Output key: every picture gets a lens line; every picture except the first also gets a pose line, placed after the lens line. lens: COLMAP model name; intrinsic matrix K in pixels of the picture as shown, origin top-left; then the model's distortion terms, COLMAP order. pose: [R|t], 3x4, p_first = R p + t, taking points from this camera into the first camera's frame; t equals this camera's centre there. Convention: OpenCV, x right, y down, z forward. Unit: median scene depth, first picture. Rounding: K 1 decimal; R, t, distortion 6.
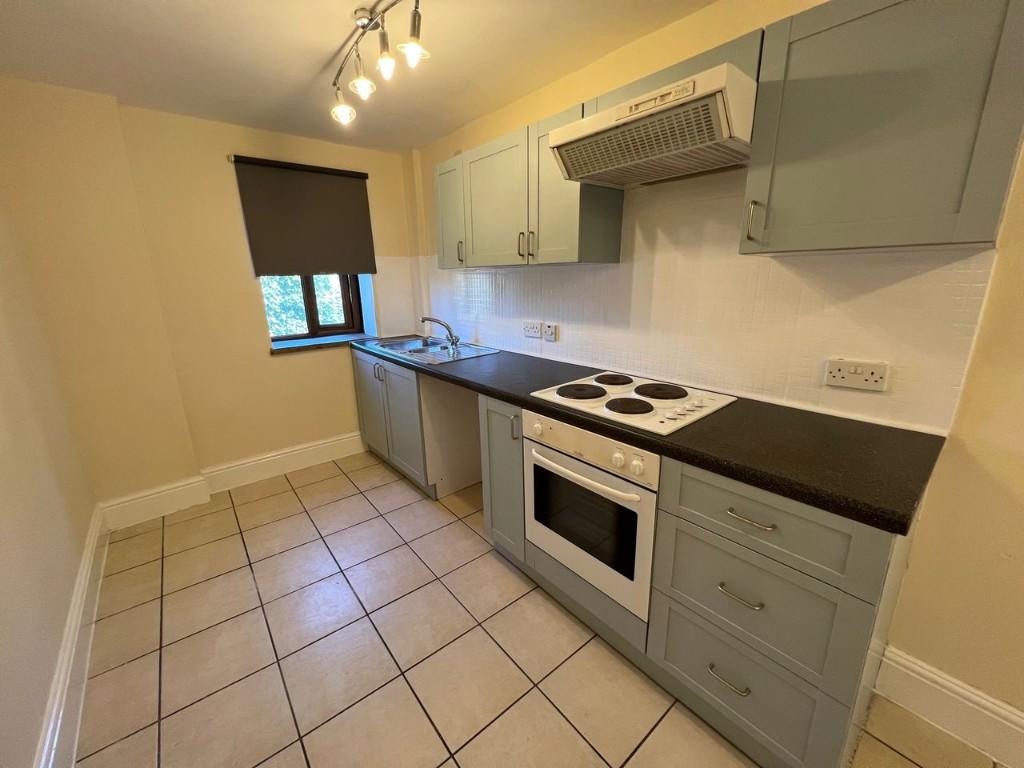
lens RADIAL K [[408.5, 0, 515.9], [0, 408.5, 384.7], [0, 0, 1]] dist [0.001083, 0.000047]
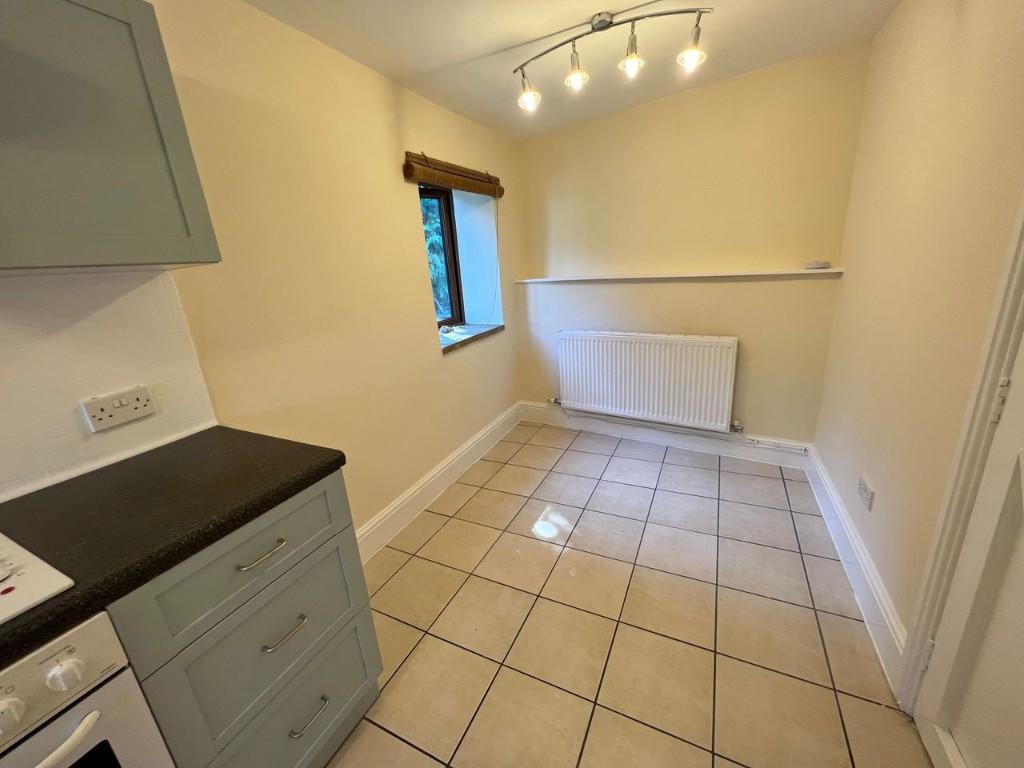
lens RADIAL K [[408.5, 0, 515.7], [0, 408.5, 381.9], [0, 0, 1]] dist [0.001083, 0.000047]
pose [[-0.405945, -0.213532, 0.888602, -0.307481], [0.308762, 0.883103, 0.353264, -0.127059], [-0.860160, 0.417772, -0.292561, 0.508816]]
